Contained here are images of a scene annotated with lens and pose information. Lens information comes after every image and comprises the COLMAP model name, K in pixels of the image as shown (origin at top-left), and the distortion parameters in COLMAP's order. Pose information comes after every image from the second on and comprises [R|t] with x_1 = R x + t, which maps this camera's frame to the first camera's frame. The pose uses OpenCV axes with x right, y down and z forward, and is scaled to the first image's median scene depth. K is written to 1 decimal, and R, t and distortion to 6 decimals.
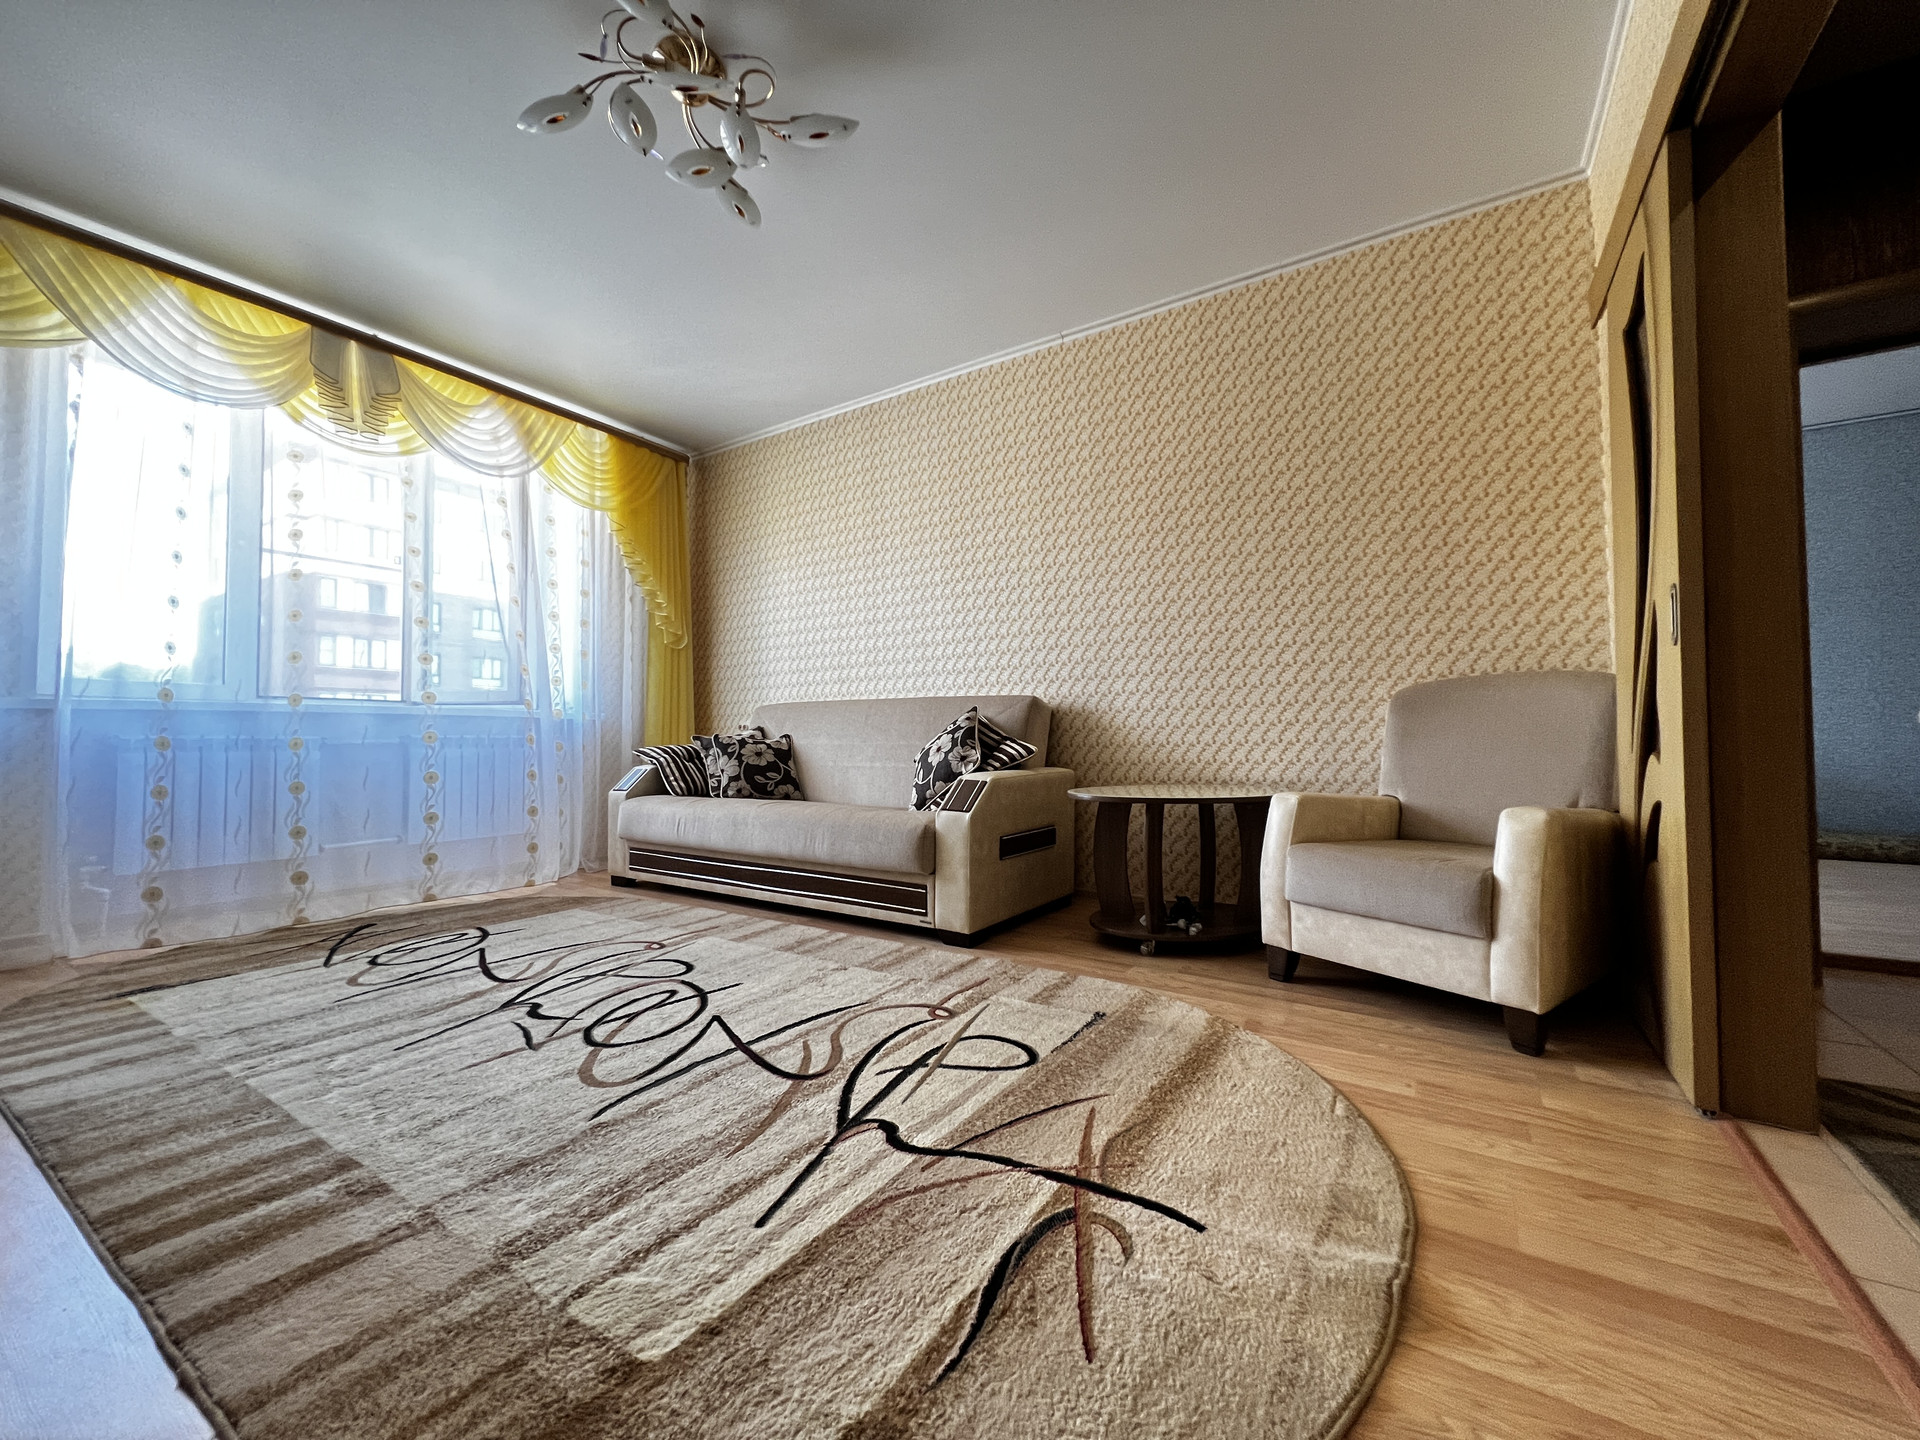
lens RADIAL K [[777.0, 0, 961.3], [0, 777.0, 718.0], [0, 0, 1]] dist [0.003889, -0.001786]
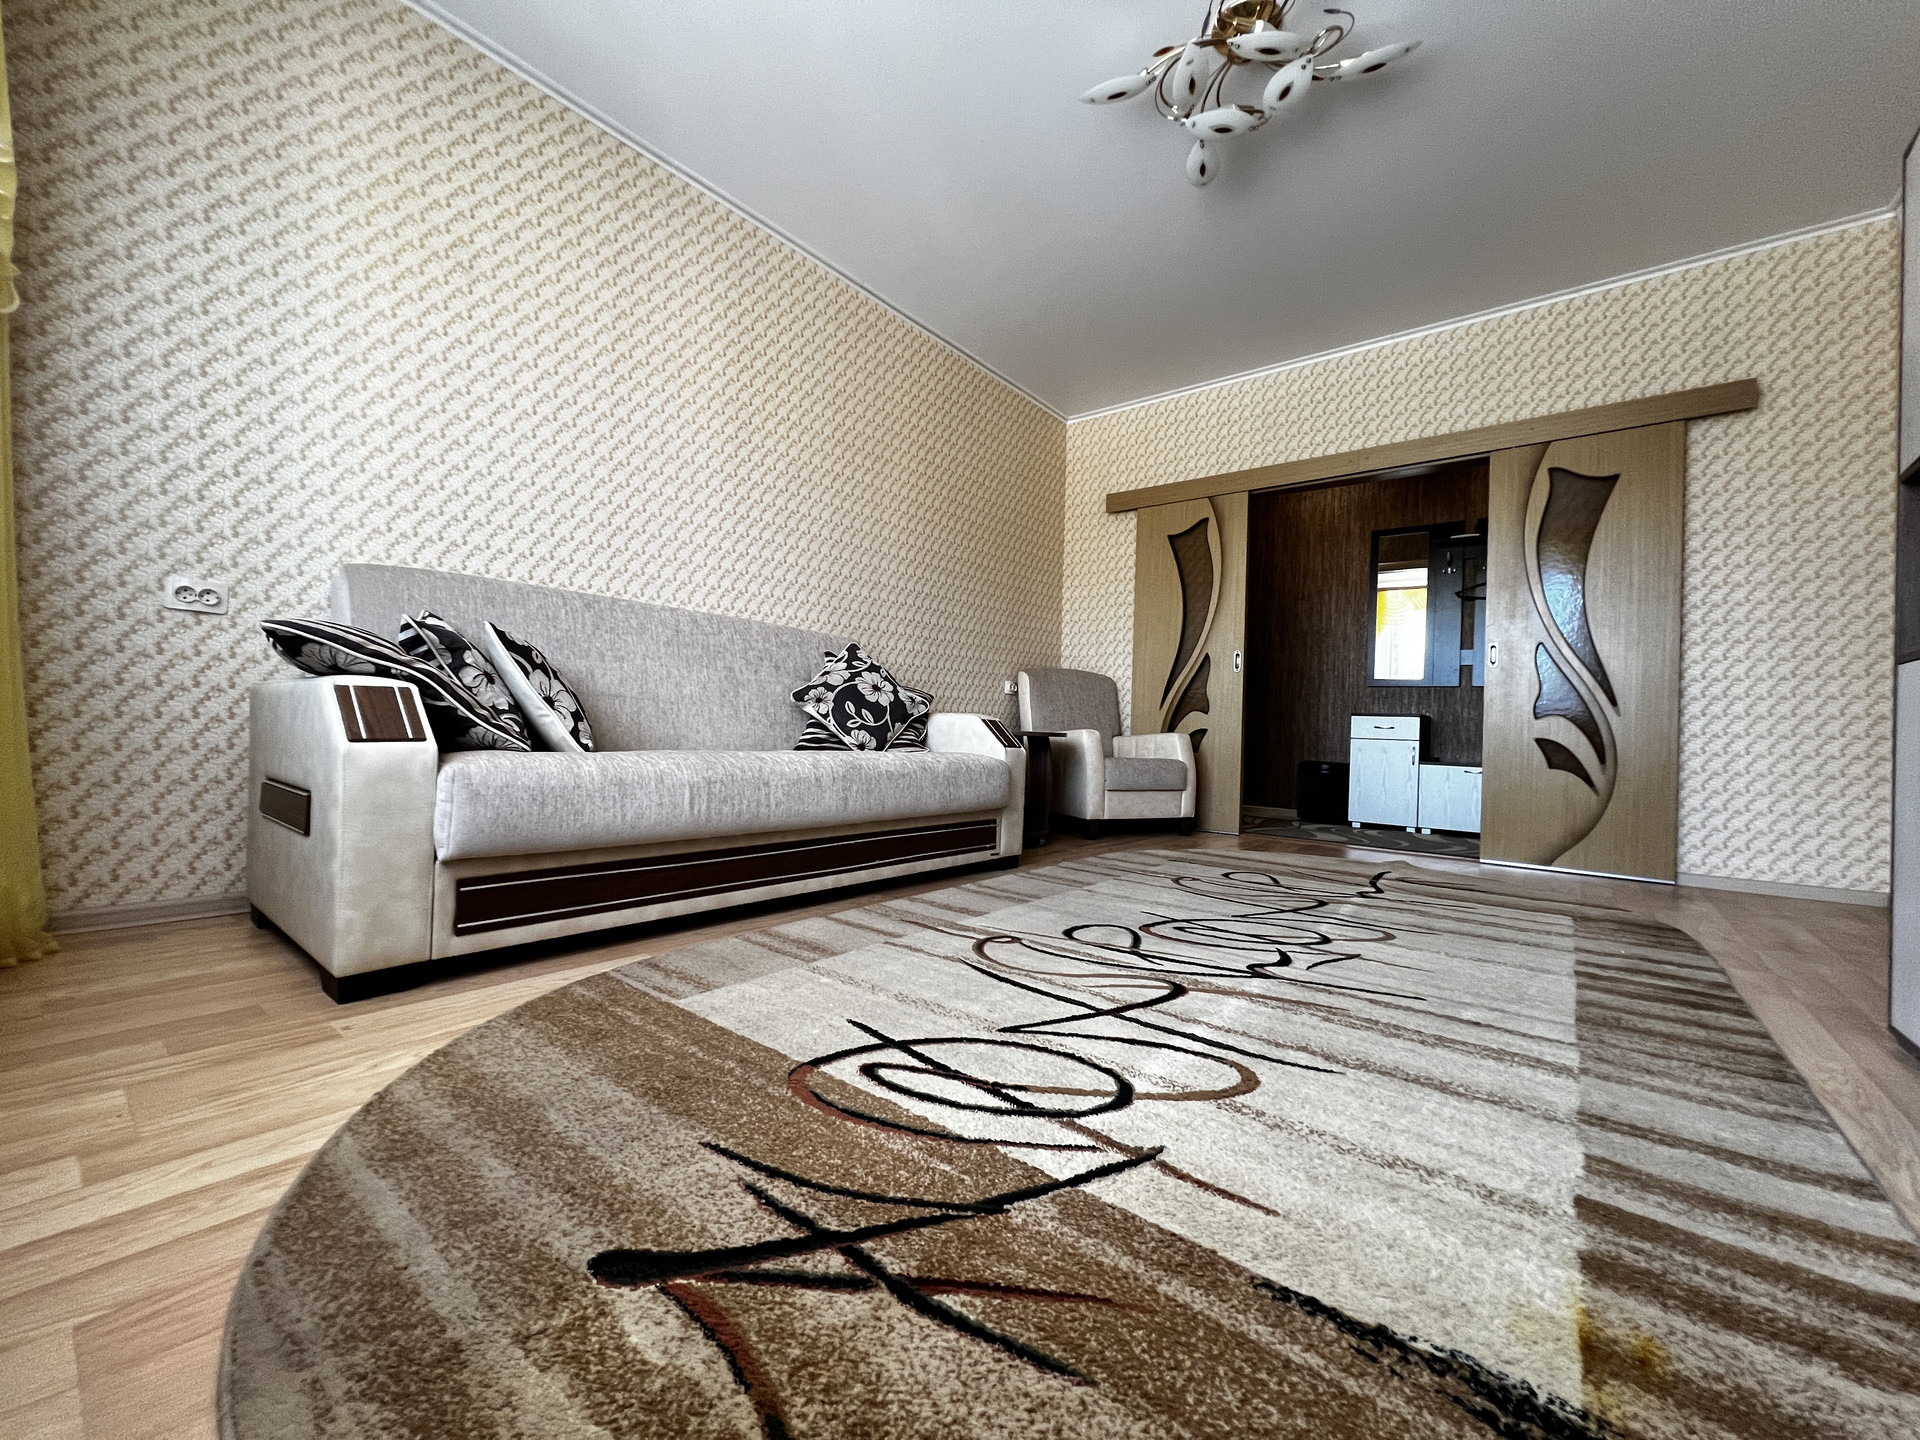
lens RADIAL K [[777.0, 0, 956.9], [0, 777.0, 719.0], [0, 0, 1]] dist [0.003889, -0.001786]
pose [[0.112749, 0.026717, 0.993264, -1.406228], [-0.053679, 0.998342, -0.020760, 0.127807], [-0.992172, -0.050976, 0.113997, 1.220067]]
